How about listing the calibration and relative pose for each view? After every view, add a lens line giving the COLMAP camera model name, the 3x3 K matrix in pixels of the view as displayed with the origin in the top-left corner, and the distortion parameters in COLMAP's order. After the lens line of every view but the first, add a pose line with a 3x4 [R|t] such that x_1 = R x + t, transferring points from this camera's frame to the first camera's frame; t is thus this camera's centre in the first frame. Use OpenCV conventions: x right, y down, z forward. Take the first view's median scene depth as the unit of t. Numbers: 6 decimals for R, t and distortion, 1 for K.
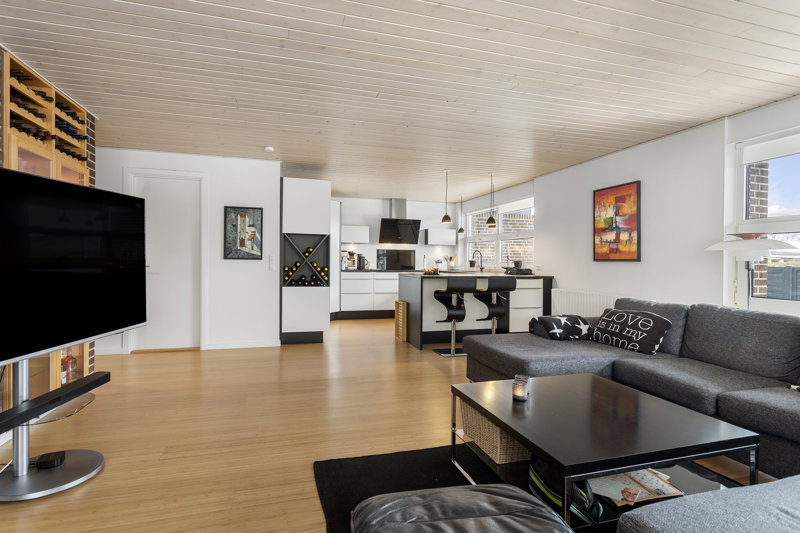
lens RADIAL K [[416.0, 0, 397.7], [0, 416.0, 260.4], [0, 0, 1]] dist [0.000638, -0.000034]
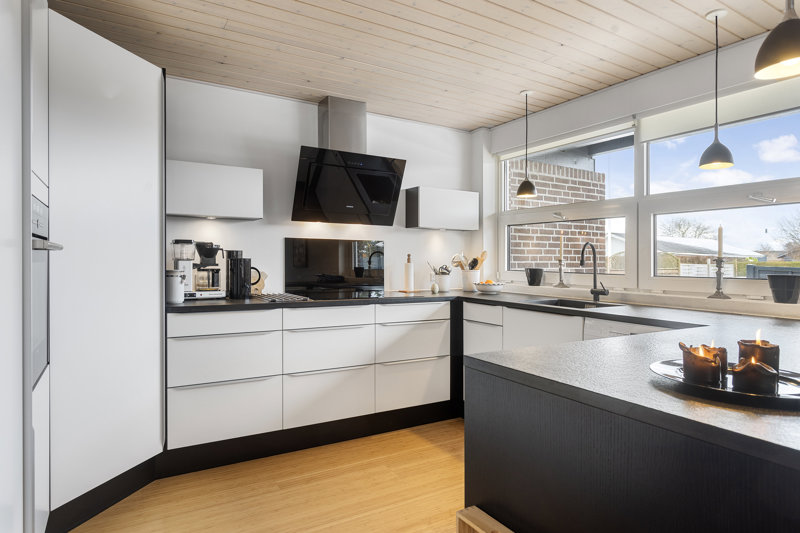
lens RADIAL K [[464.7, 0, 399.7], [0, 464.7, 267.4], [0, 0, 1]] dist [-0.026961, 0.002613]
pose [[0.965625, -0.005819, 0.259873, -0.058989], [0.000811, 0.999812, 0.019373, -0.009316], [-0.259937, -0.018496, 0.965448, 0.599745]]
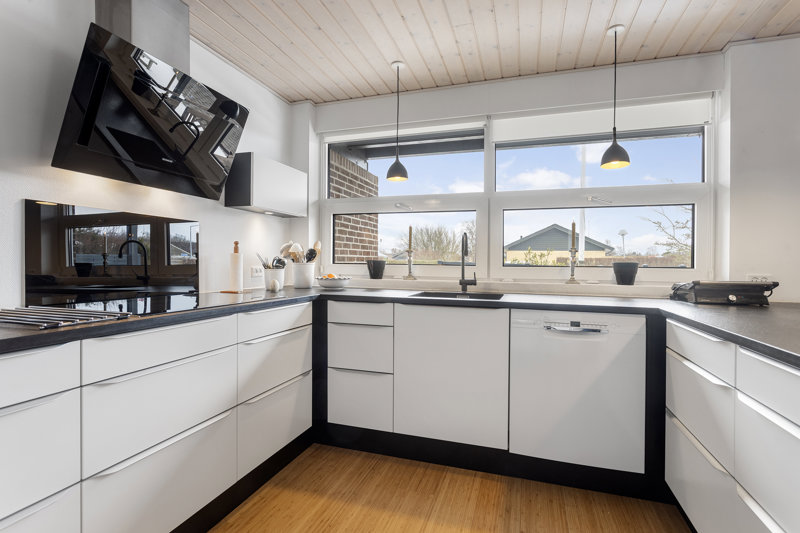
lens RADIAL K [[397.7, 0, 401.5], [0, 397.7, 263.2], [0, 0, 1]] dist [0.001941, 0.000204]
pose [[0.560556, -0.007485, 0.828083, -0.103867], [-0.004317, 0.999919, 0.011961, -0.001755], [-0.828105, -0.010280, 0.560479, 0.772910]]
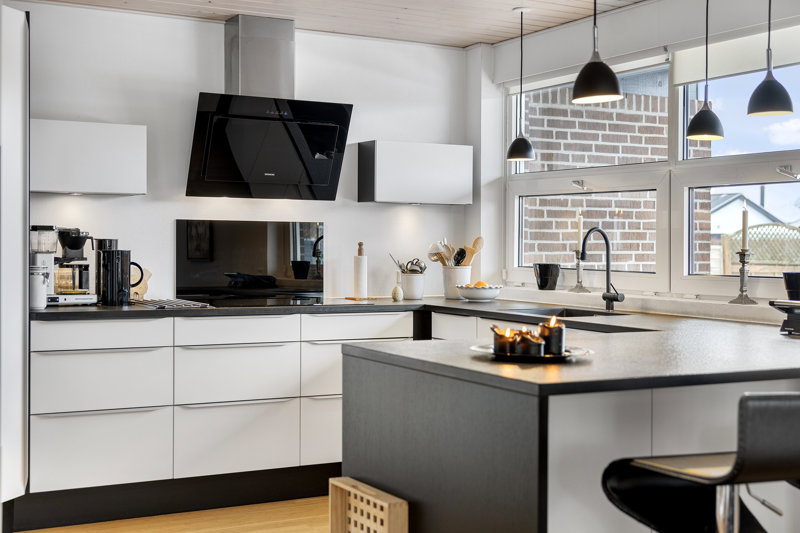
lens RADIAL K [[1091.9, 0, 377.4], [0, 1091.9, 239.2], [0, 0, 1]] dist [-0.009030, 0.000000]
pose [[0.977702, -0.002345, 0.209984, -0.070096], [0.002163, 0.999997, 0.001098, -0.016032], [-0.209986, -0.000619, 0.977704, 0.343866]]
